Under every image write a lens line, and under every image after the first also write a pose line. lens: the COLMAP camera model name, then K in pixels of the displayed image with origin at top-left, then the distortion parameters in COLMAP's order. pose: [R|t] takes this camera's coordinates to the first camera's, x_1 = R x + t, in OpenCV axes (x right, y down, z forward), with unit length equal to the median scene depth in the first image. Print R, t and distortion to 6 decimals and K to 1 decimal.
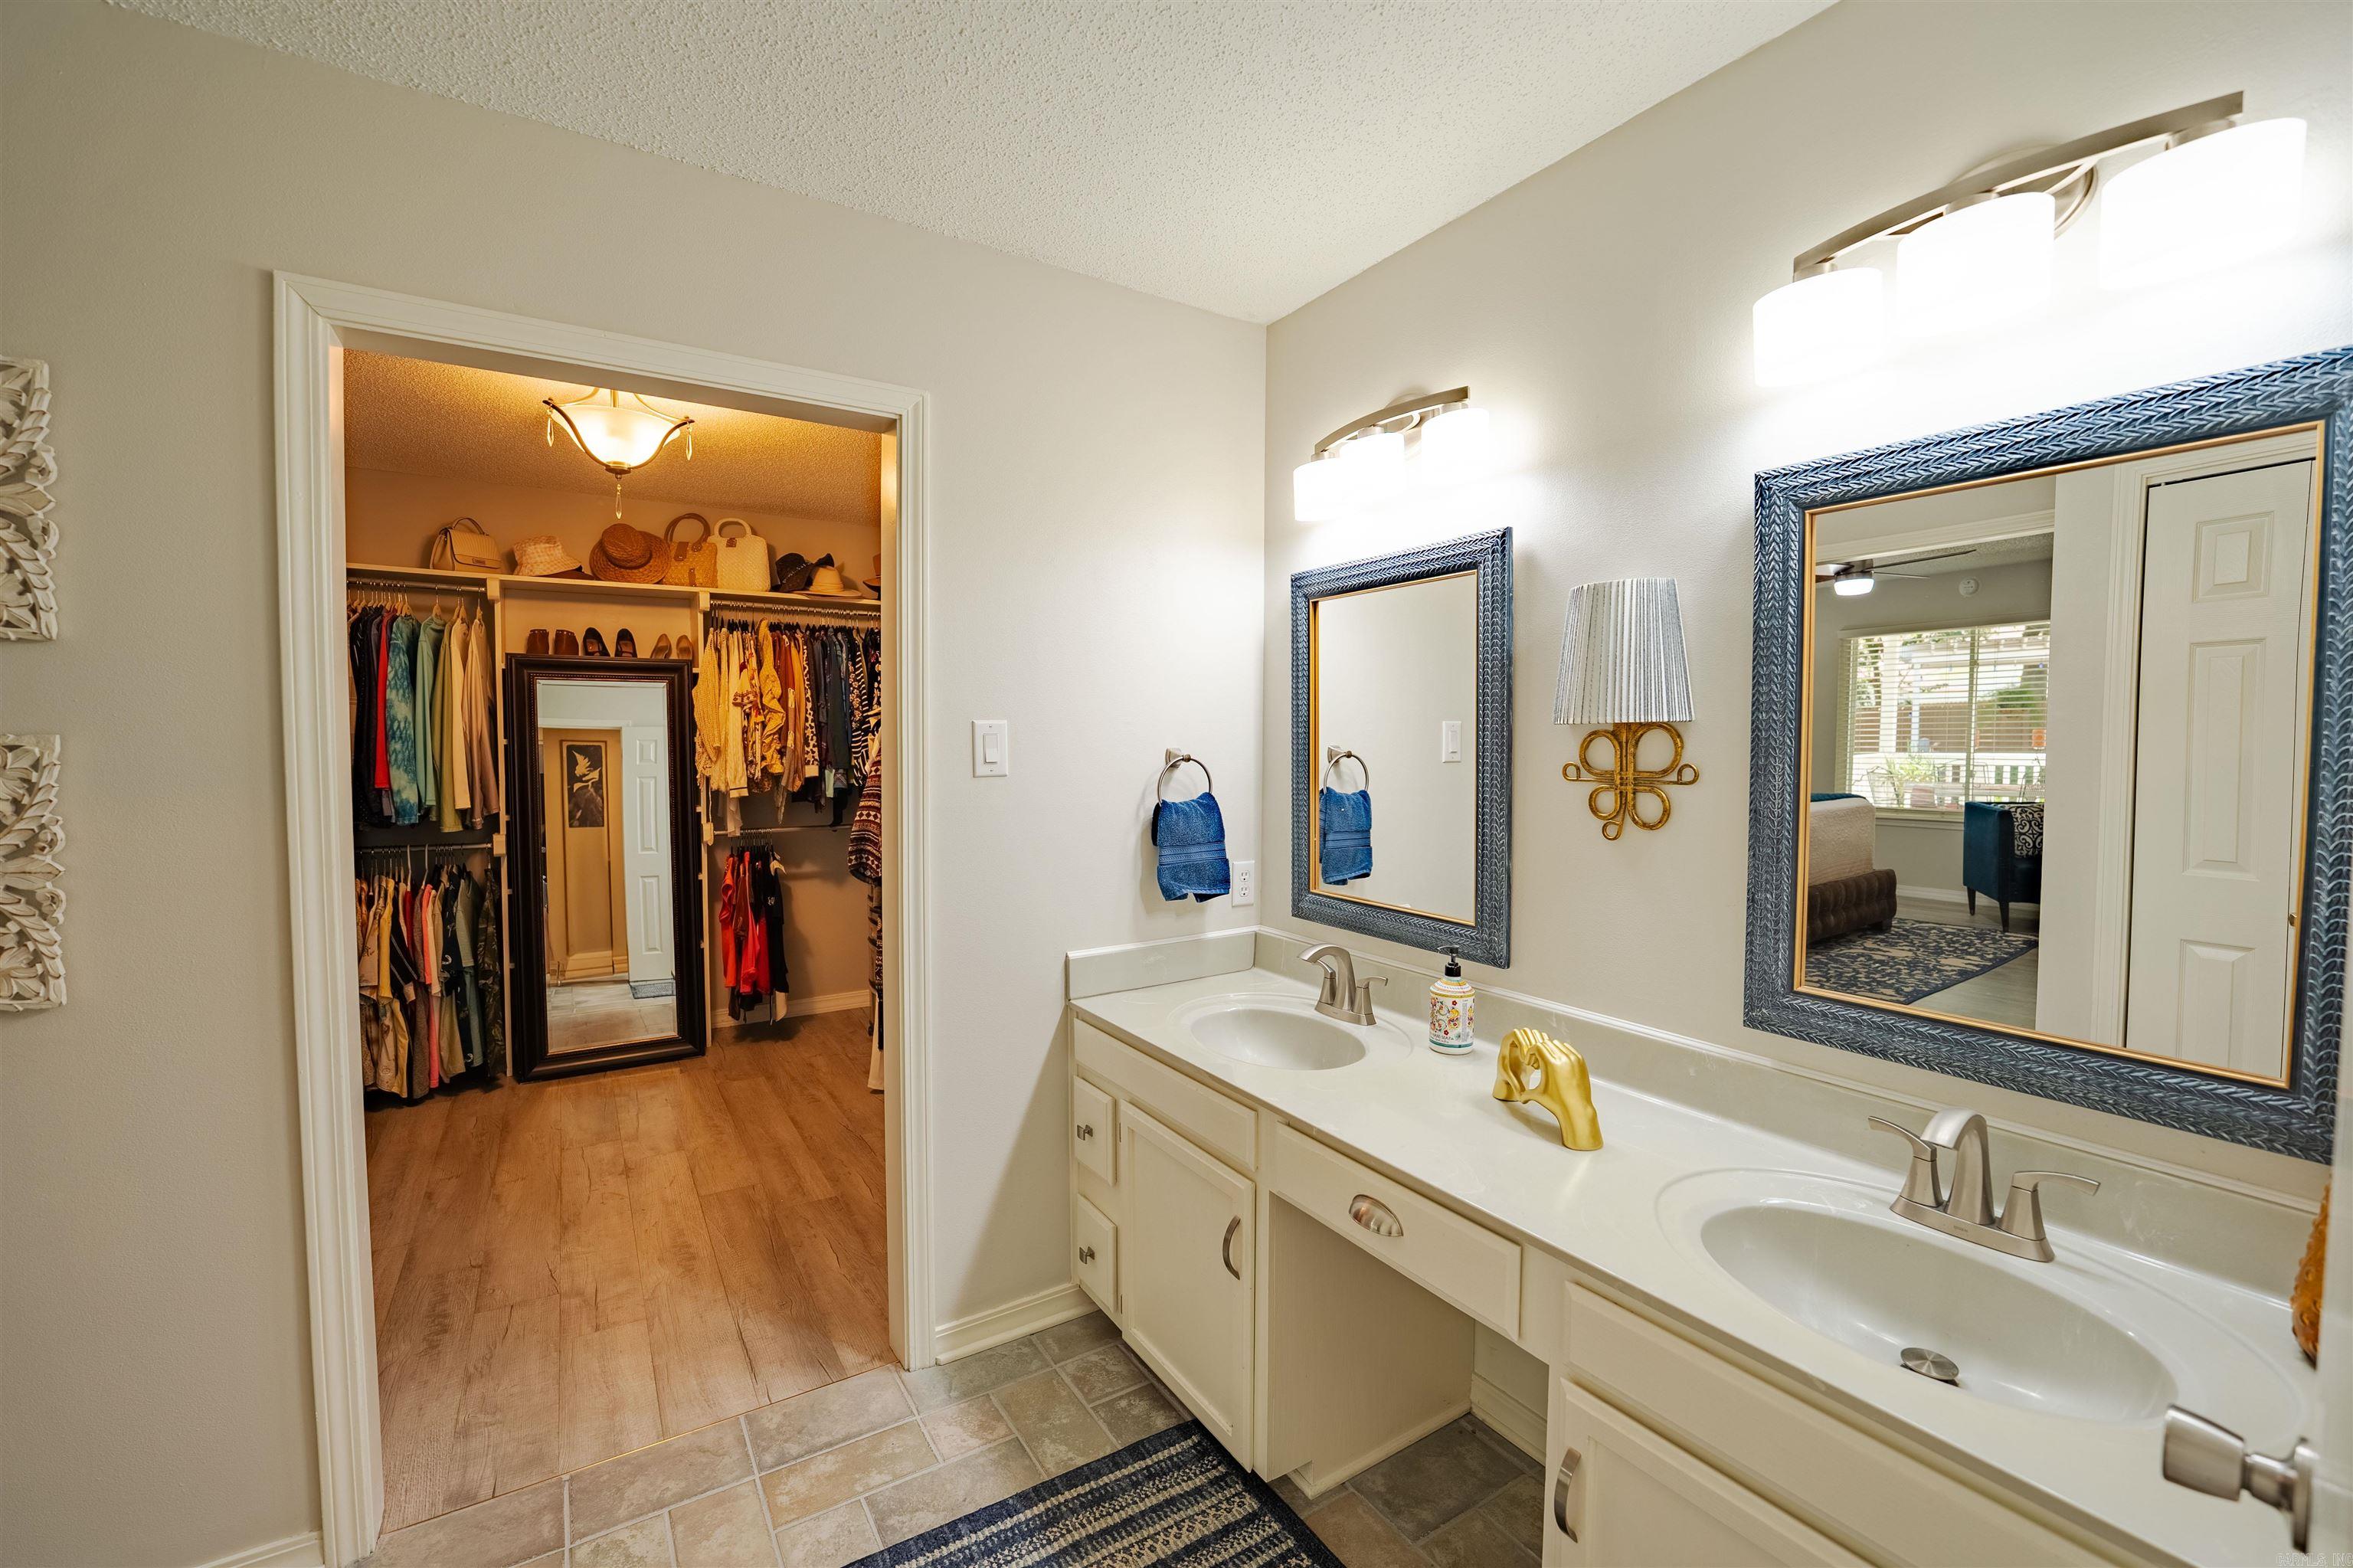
lens RADIAL K [[983.4, 0, 1183.5], [0, 983.4, 786.6], [0, 0, 1]] dist [-0.034134, 0.006317]
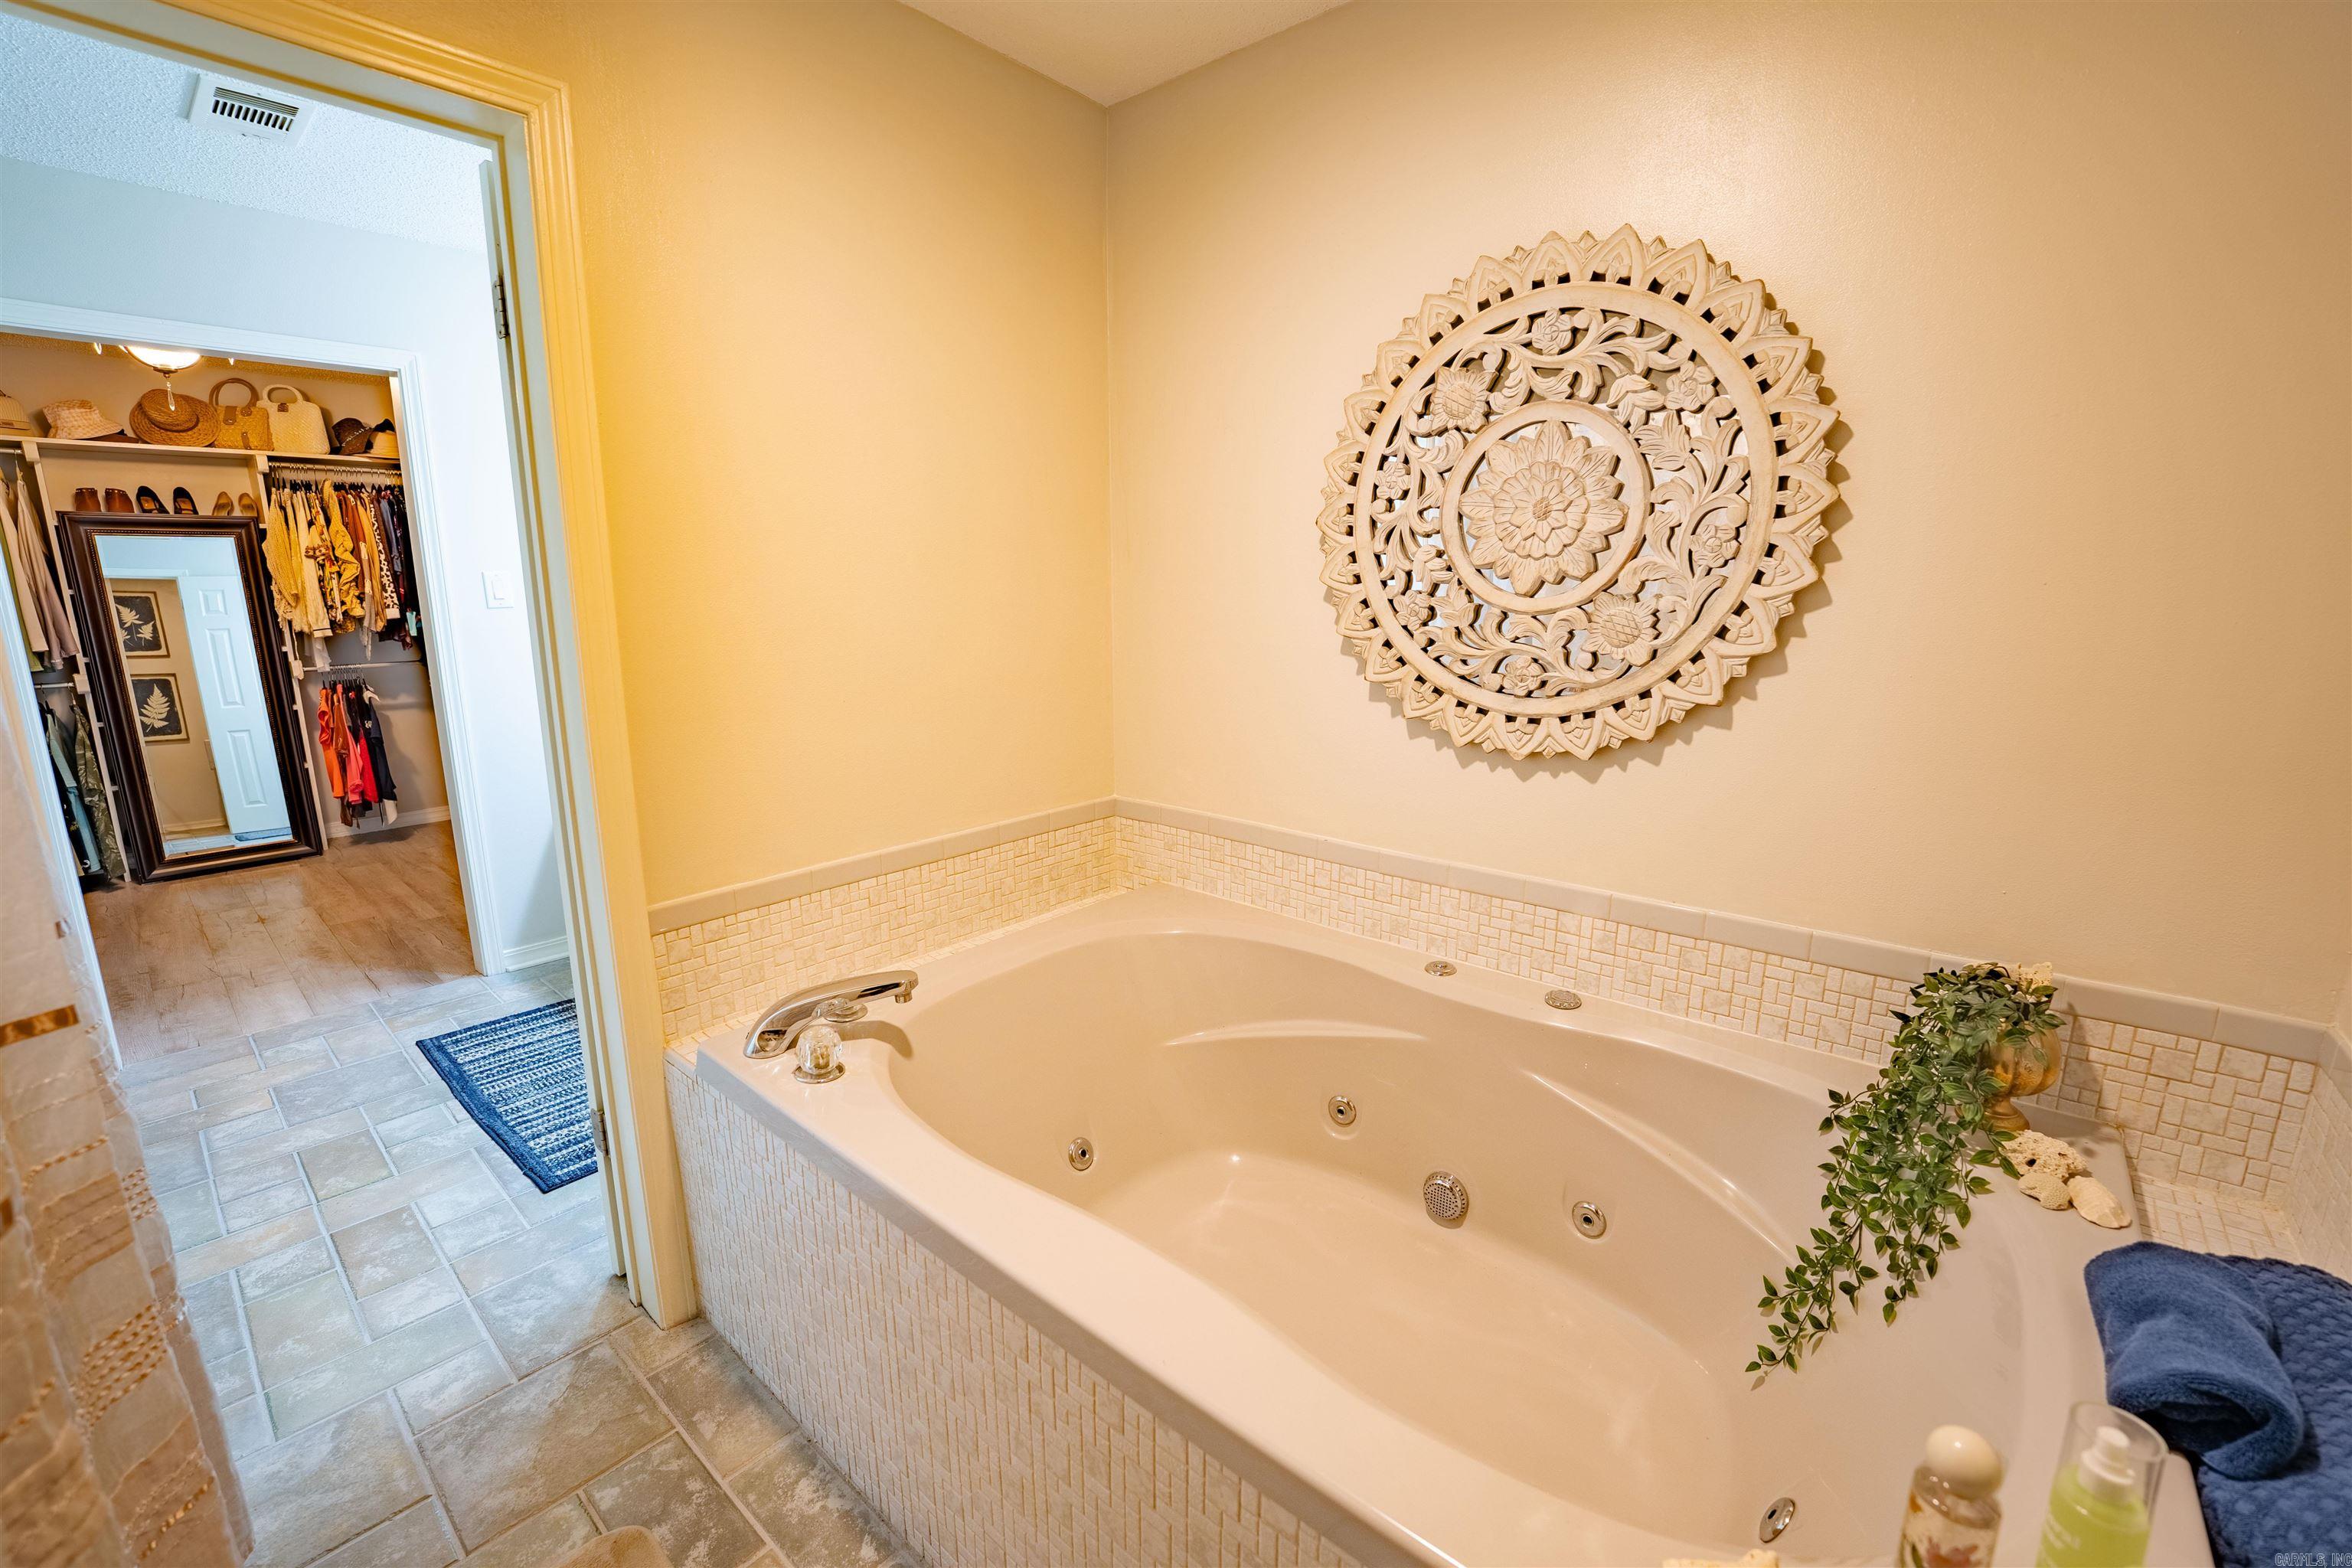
lens RADIAL K [[983.0, 0, 1183.0], [0, 983.0, 786.6], [0, 0, 1]] dist [-0.034134, 0.006317]
pose [[0.958563, -0.062637, 0.277908, 0.205247], [0.018093, 0.986945, 0.160038, 0.022445], [-0.284304, -0.148379, 0.947183, -0.417040]]
